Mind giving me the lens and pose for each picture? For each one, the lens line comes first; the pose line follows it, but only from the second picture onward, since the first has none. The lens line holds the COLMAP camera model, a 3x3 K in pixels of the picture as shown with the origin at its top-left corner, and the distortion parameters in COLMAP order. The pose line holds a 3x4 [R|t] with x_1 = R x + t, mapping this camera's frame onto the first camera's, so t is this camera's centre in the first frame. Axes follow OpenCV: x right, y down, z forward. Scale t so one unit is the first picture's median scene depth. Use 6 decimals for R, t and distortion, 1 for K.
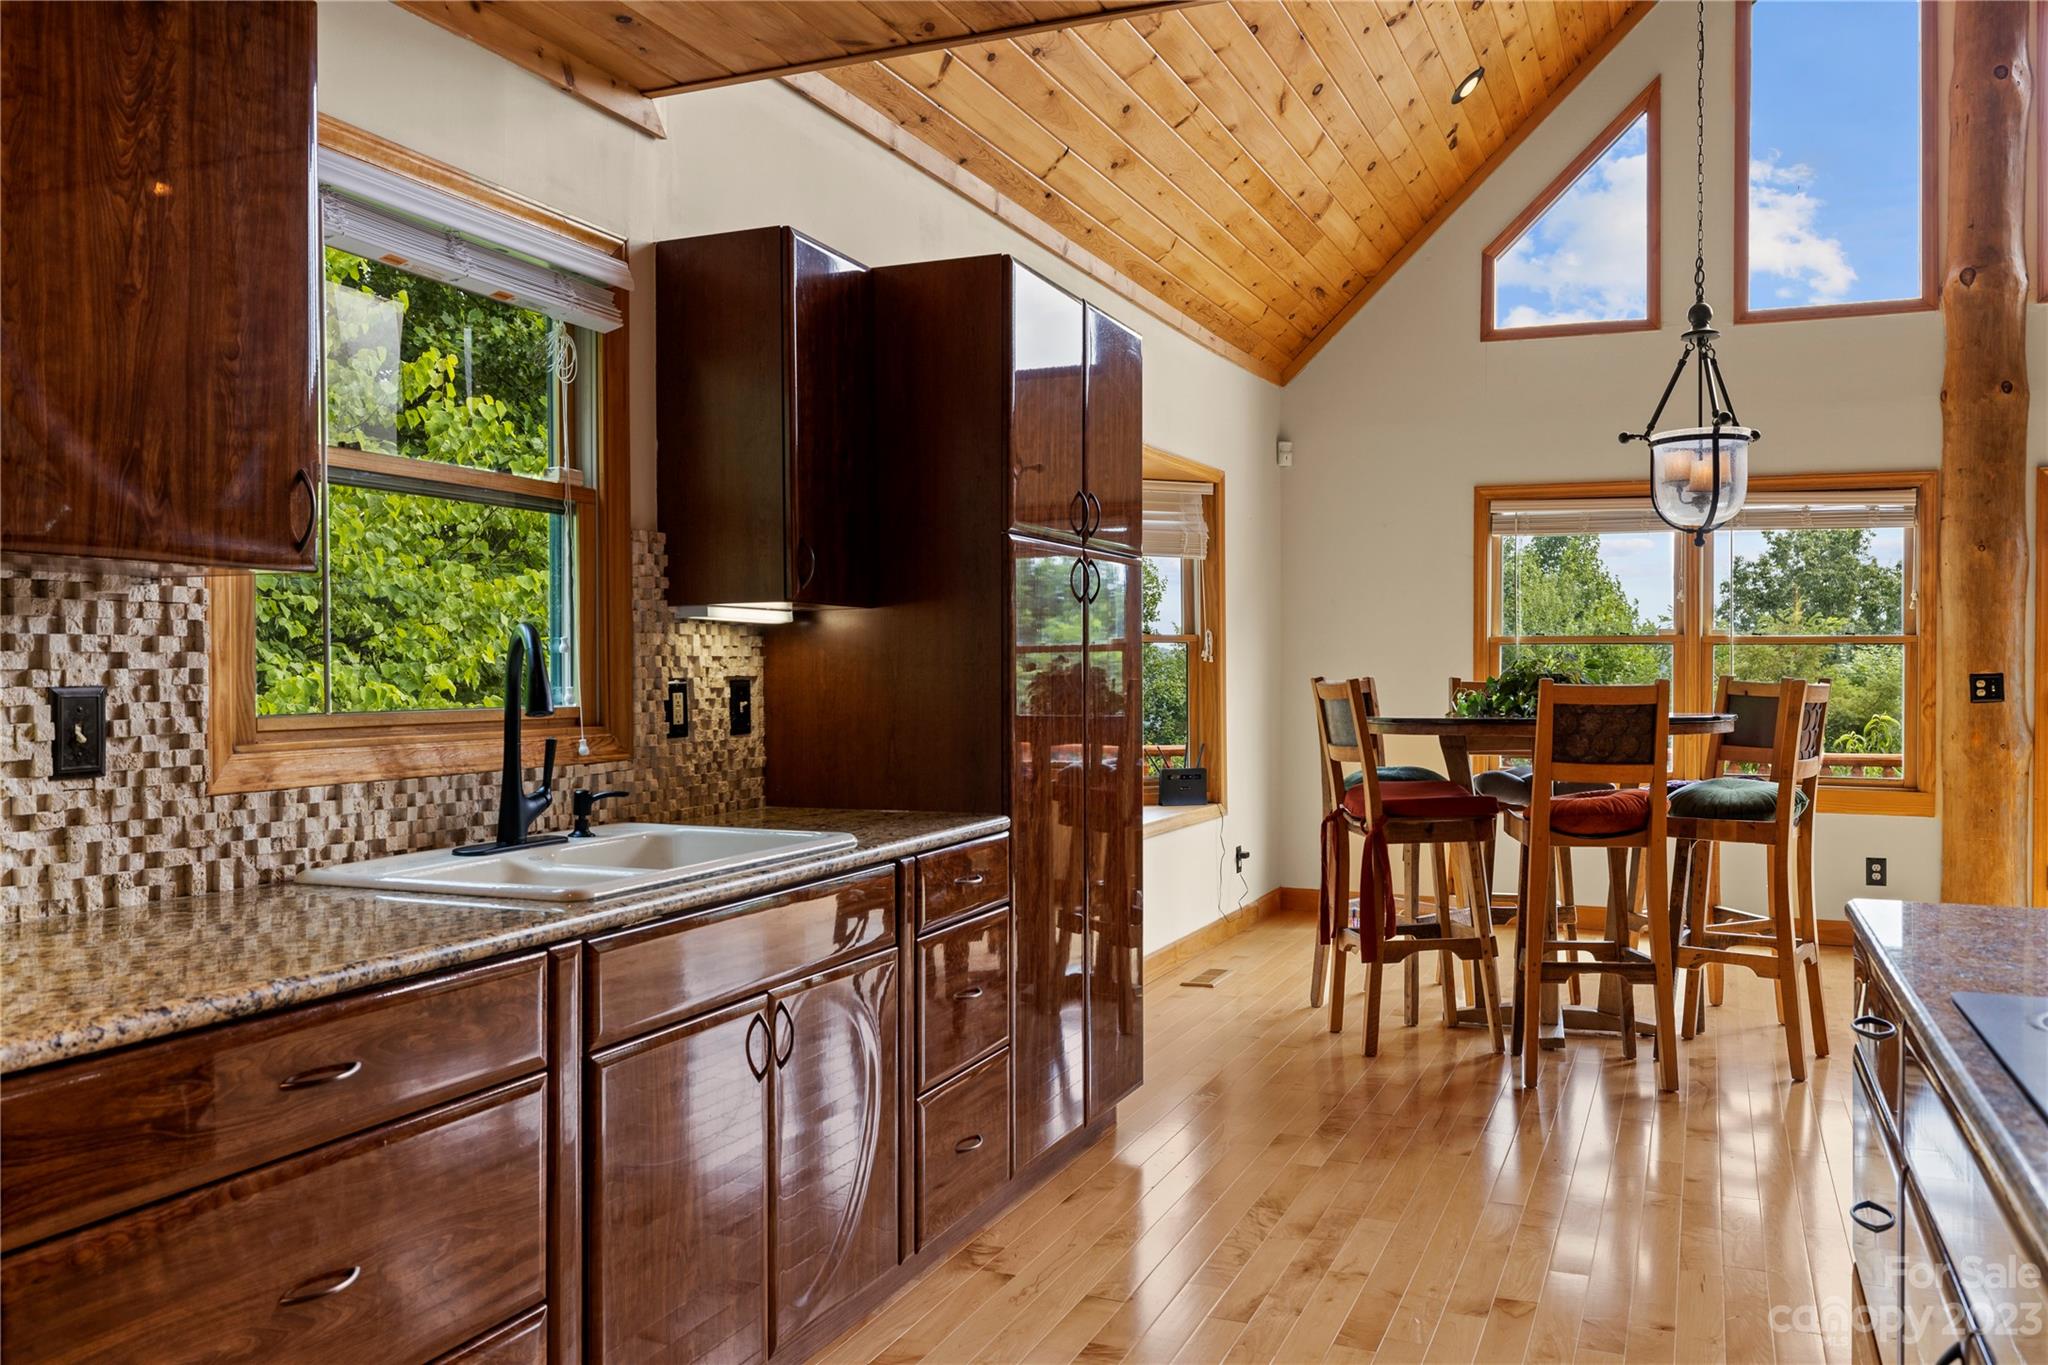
lens RADIAL K [[1622.5, 0, 1022.2], [0, 1622.5, 678.0], [0, 0, 1]] dist [0.004497, -0.003293]
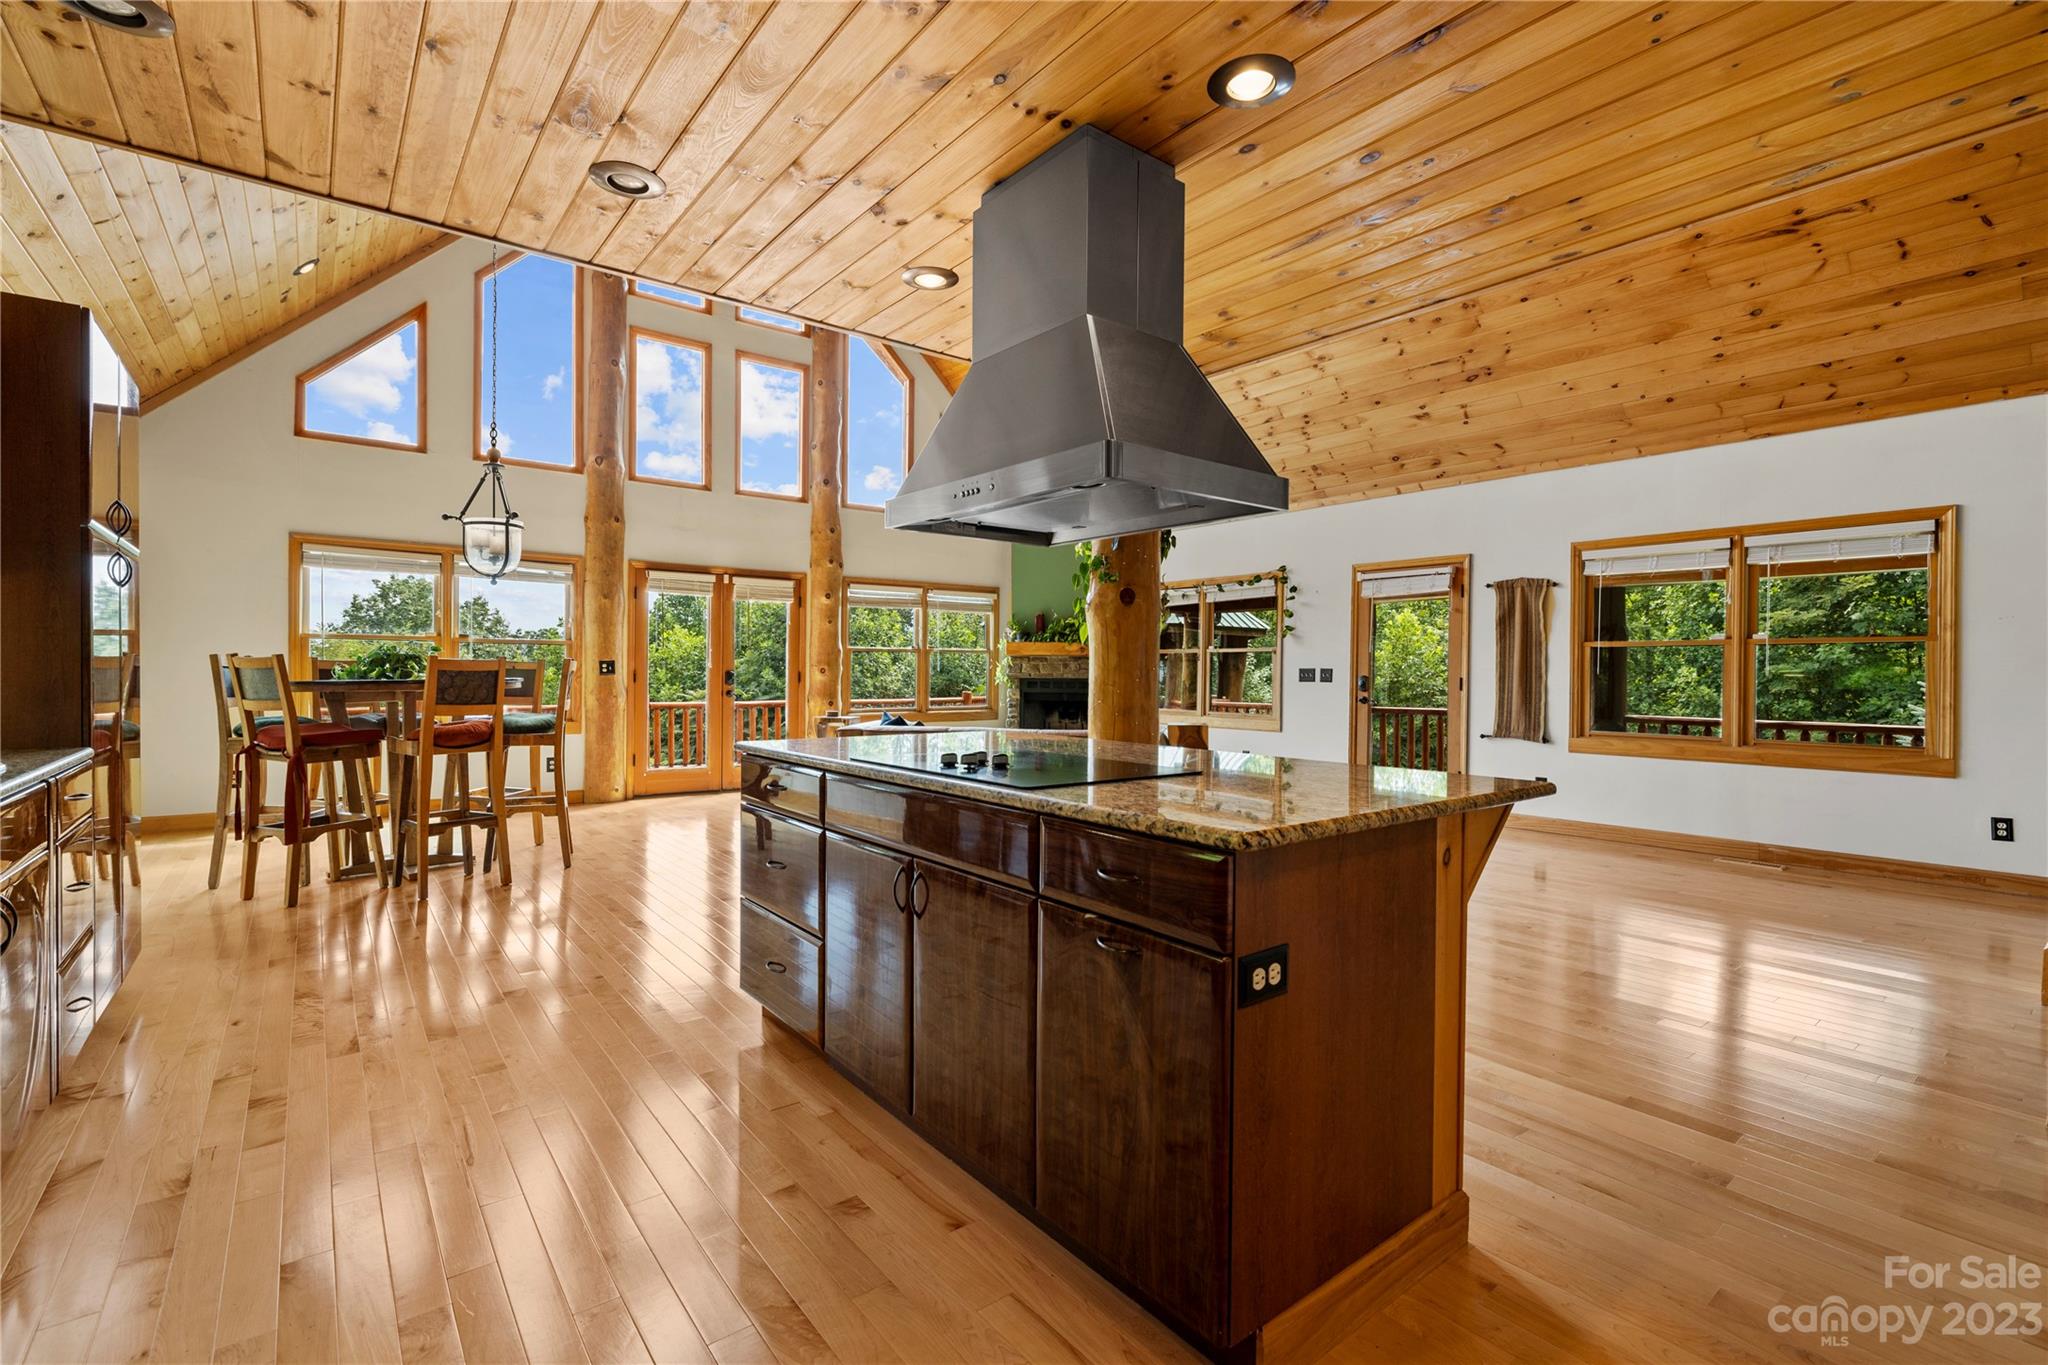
lens RADIAL K [[916.2, 0, 1019.3], [0, 916.2, 675.9], [0, 0, 1]] dist [-0.001833, -0.000008]
pose [[0.486629, -0.000848, 0.873608, -0.180735], [-0.001013, 0.999998, 0.001535, 0.017197], [-0.873608, -0.001631, 0.486628, 0.006352]]
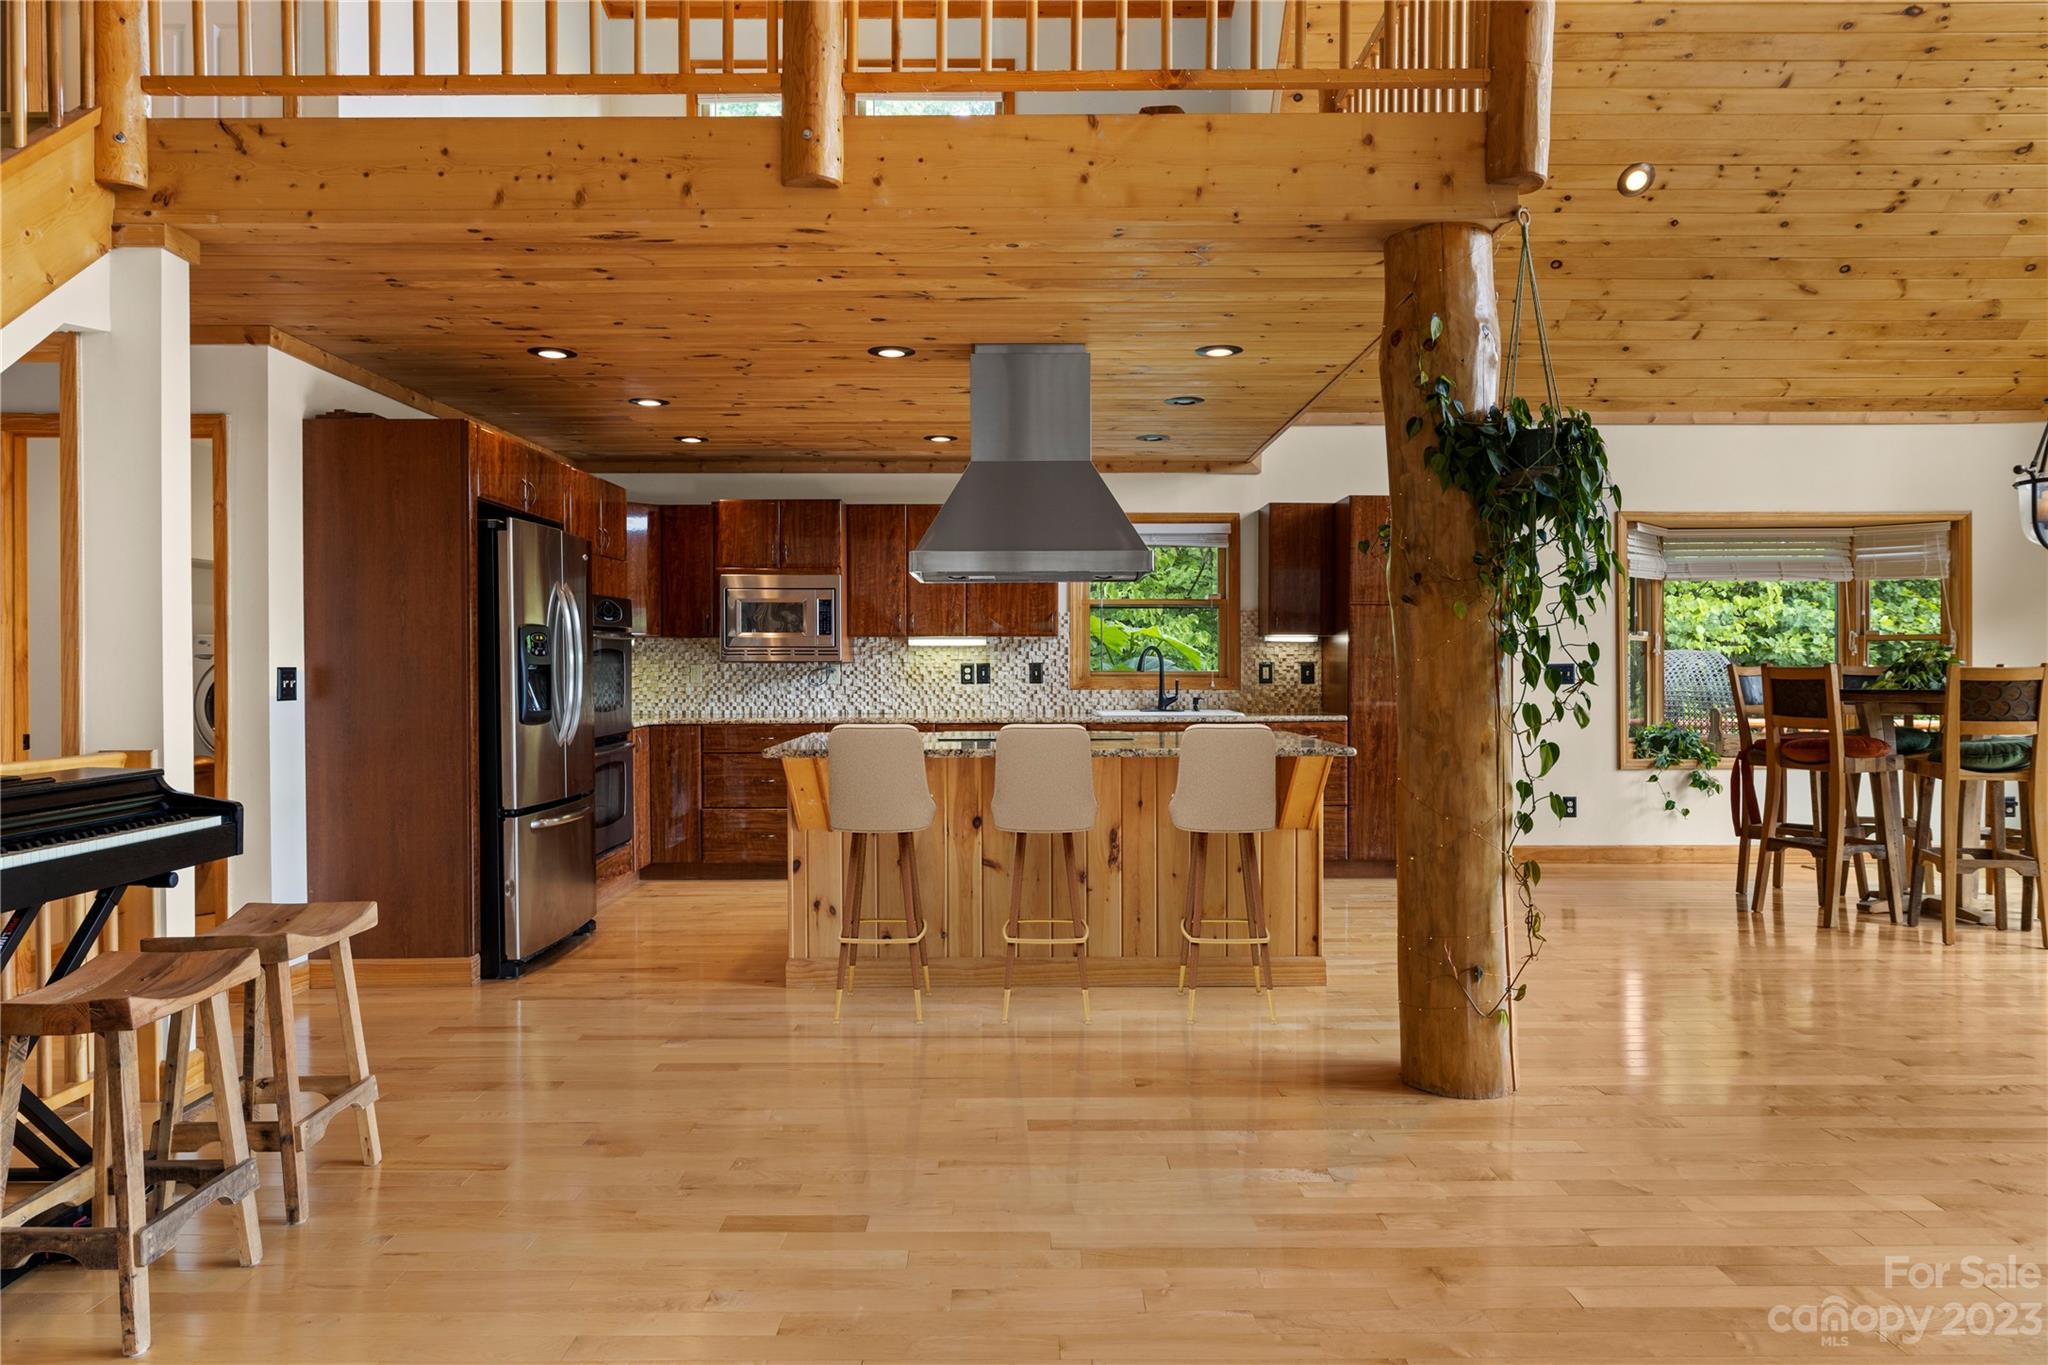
lens RADIAL K [[1293.3, 0, 1021.4], [0, 1293.3, 675.8], [0, 0, 1]] dist [0.001311, 0.004272]
pose [[0.395671, 0.006369, -0.918370, 1.033324], [-0.005694, 0.999974, 0.004481, 0.009886], [0.918375, 0.003456, 0.395697, -0.172234]]
